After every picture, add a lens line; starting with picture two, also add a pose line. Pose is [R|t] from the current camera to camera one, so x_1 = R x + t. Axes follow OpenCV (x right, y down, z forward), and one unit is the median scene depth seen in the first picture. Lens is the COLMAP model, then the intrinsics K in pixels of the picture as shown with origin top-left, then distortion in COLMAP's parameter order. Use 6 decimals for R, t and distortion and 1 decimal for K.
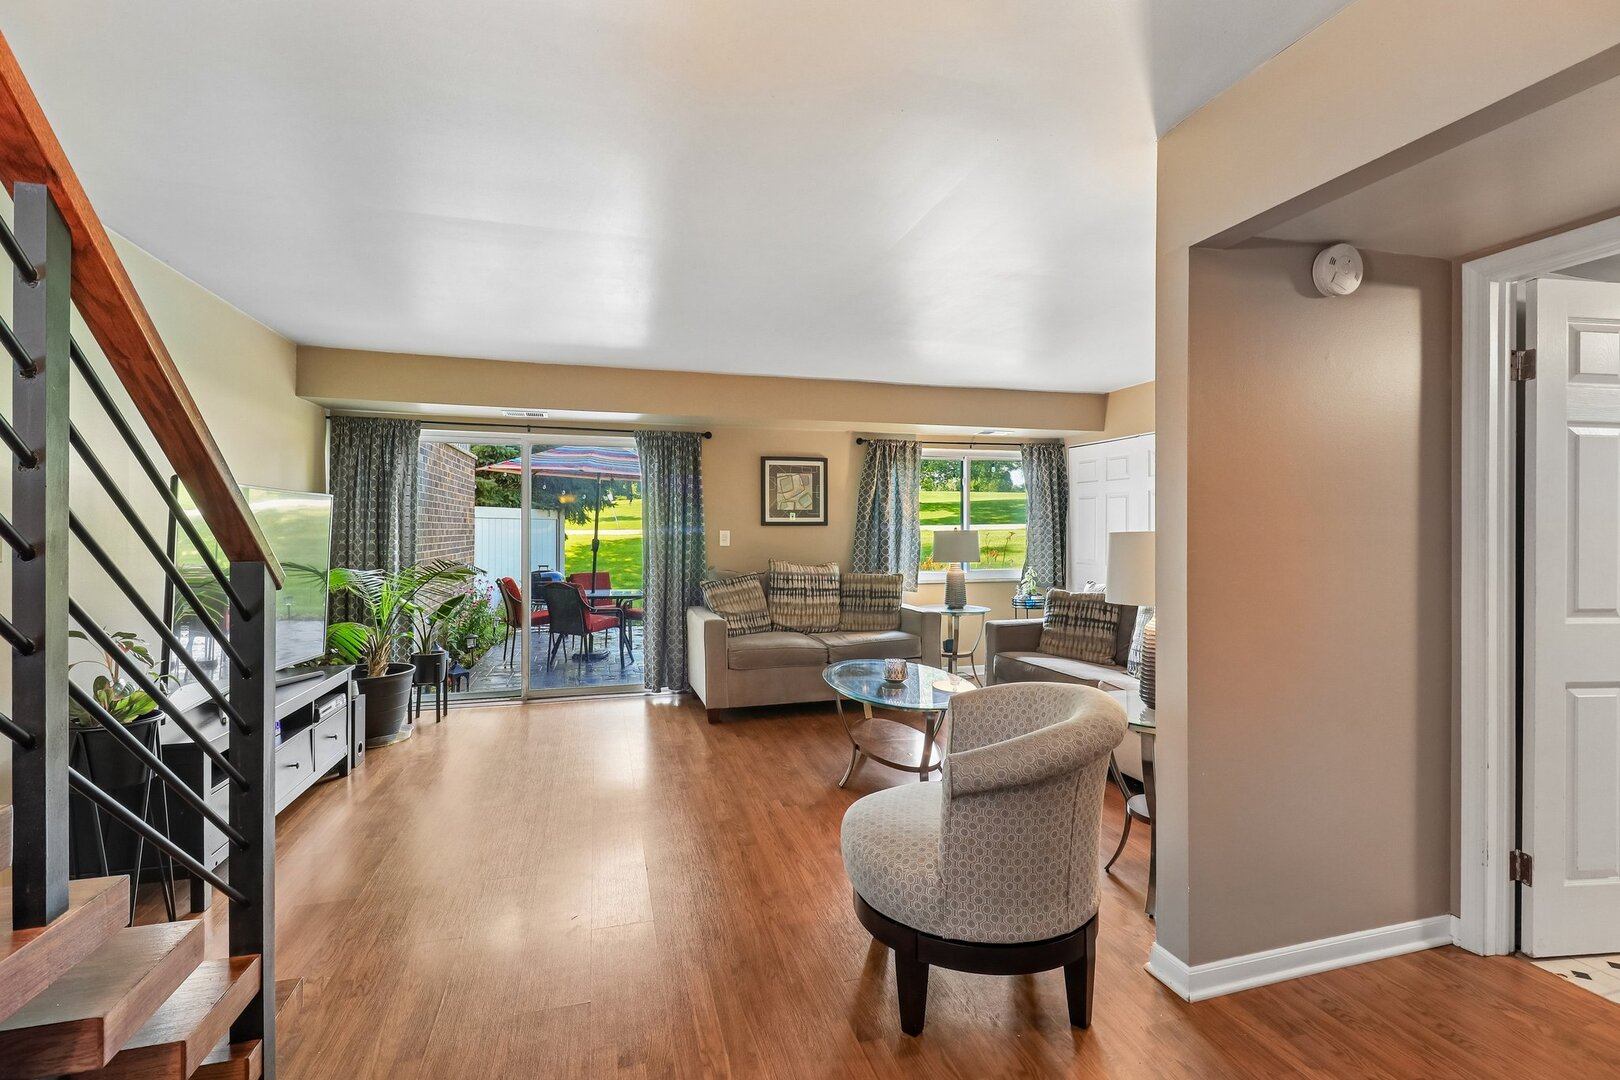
lens RADIAL K [[747.5, 0, 802.2], [0, 747.5, 535.8], [0, 0, 1]] dist [0.014734, -0.009856]
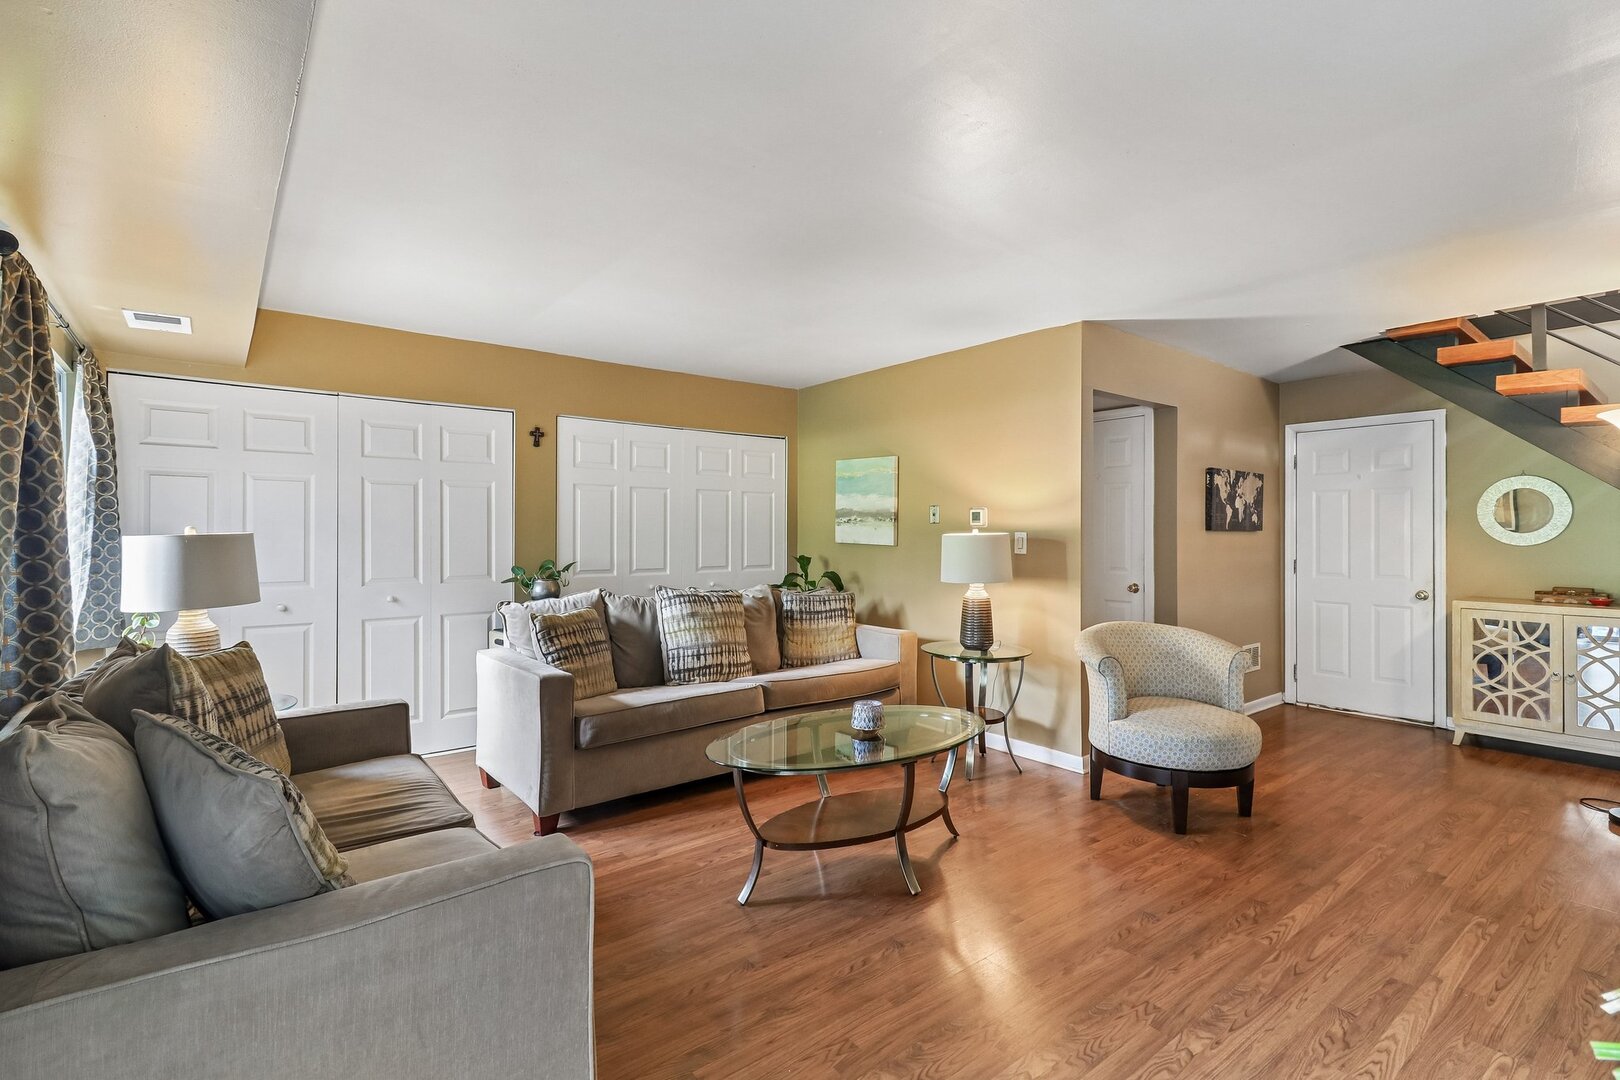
lens RADIAL K [[747.5, 0, 807.4], [0, 747.5, 533.1], [0, 0, 1]] dist [0.014734, -0.009856]
pose [[-0.400884, -0.002067, 0.916127, -0.357611], [0.001736, 0.999994, 0.003016, -0.007852], [-0.916127, 0.002800, -0.400878, 0.875375]]
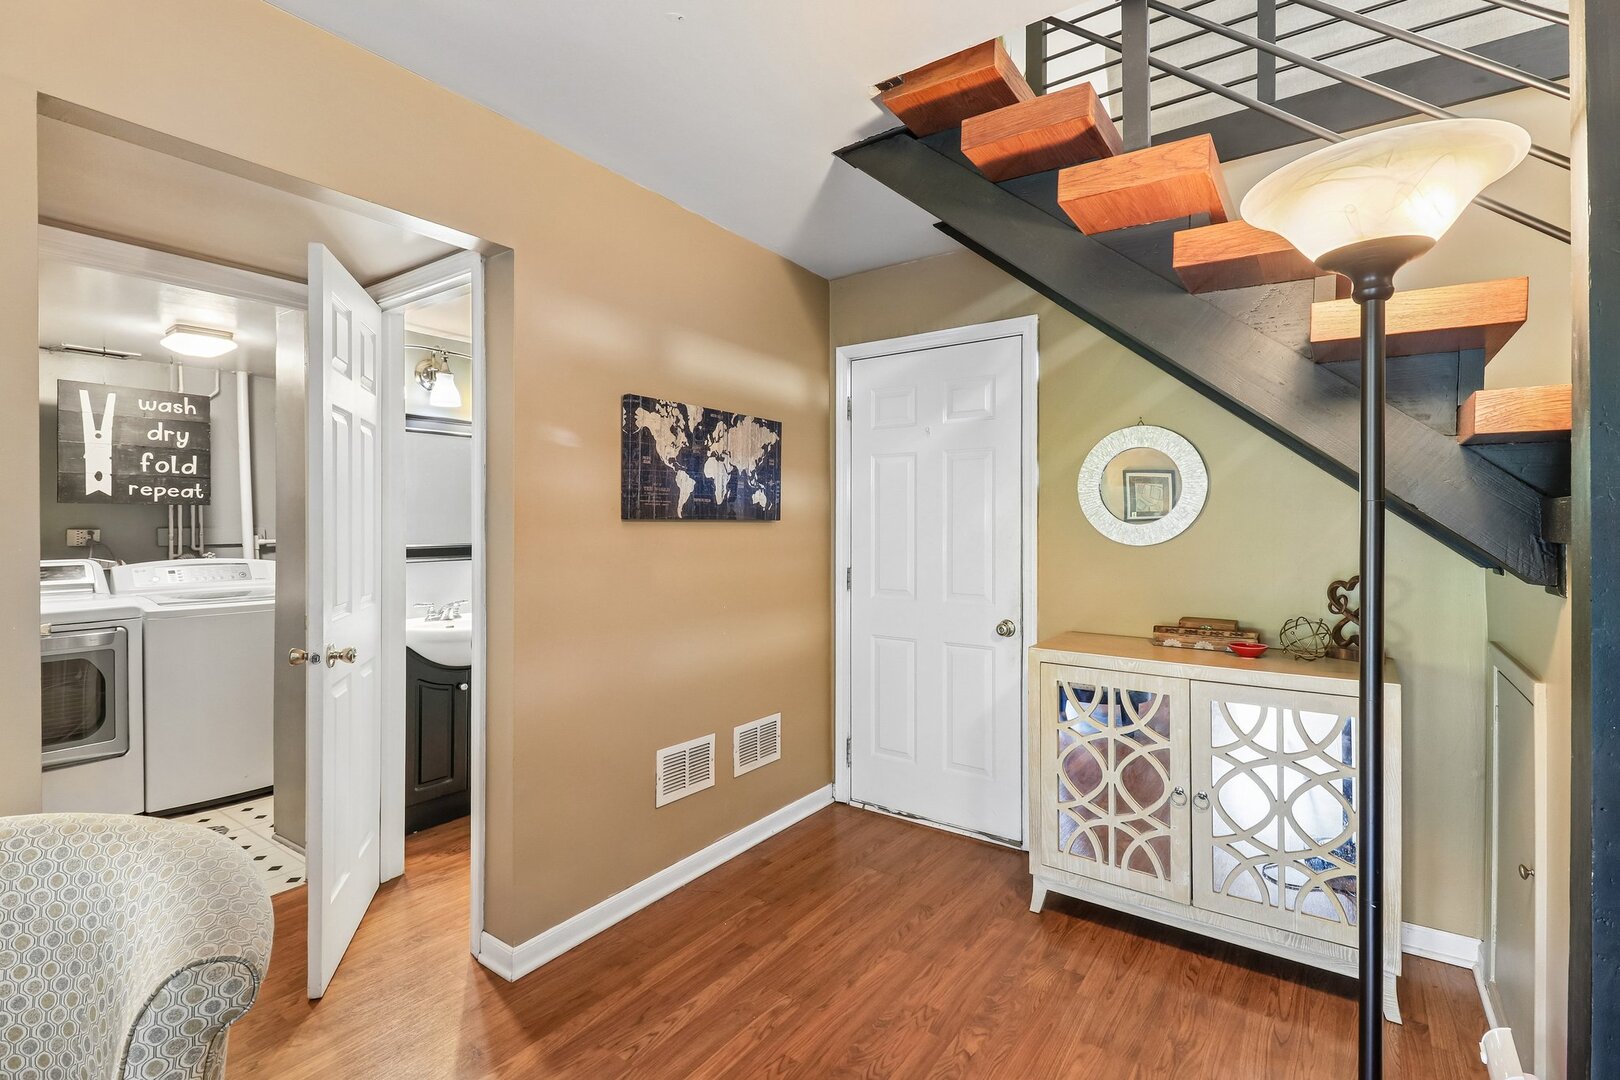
lens RADIAL K [[747.5, 0, 810.2], [0, 747.5, 526.5], [0, 0, 1]] dist [0.014734, -0.009856]
pose [[-0.643215, -0.004687, 0.765671, -0.172765], [0.002382, 0.999964, 0.008123, -0.006995], [-0.765682, 0.007048, -0.643181, 0.362573]]
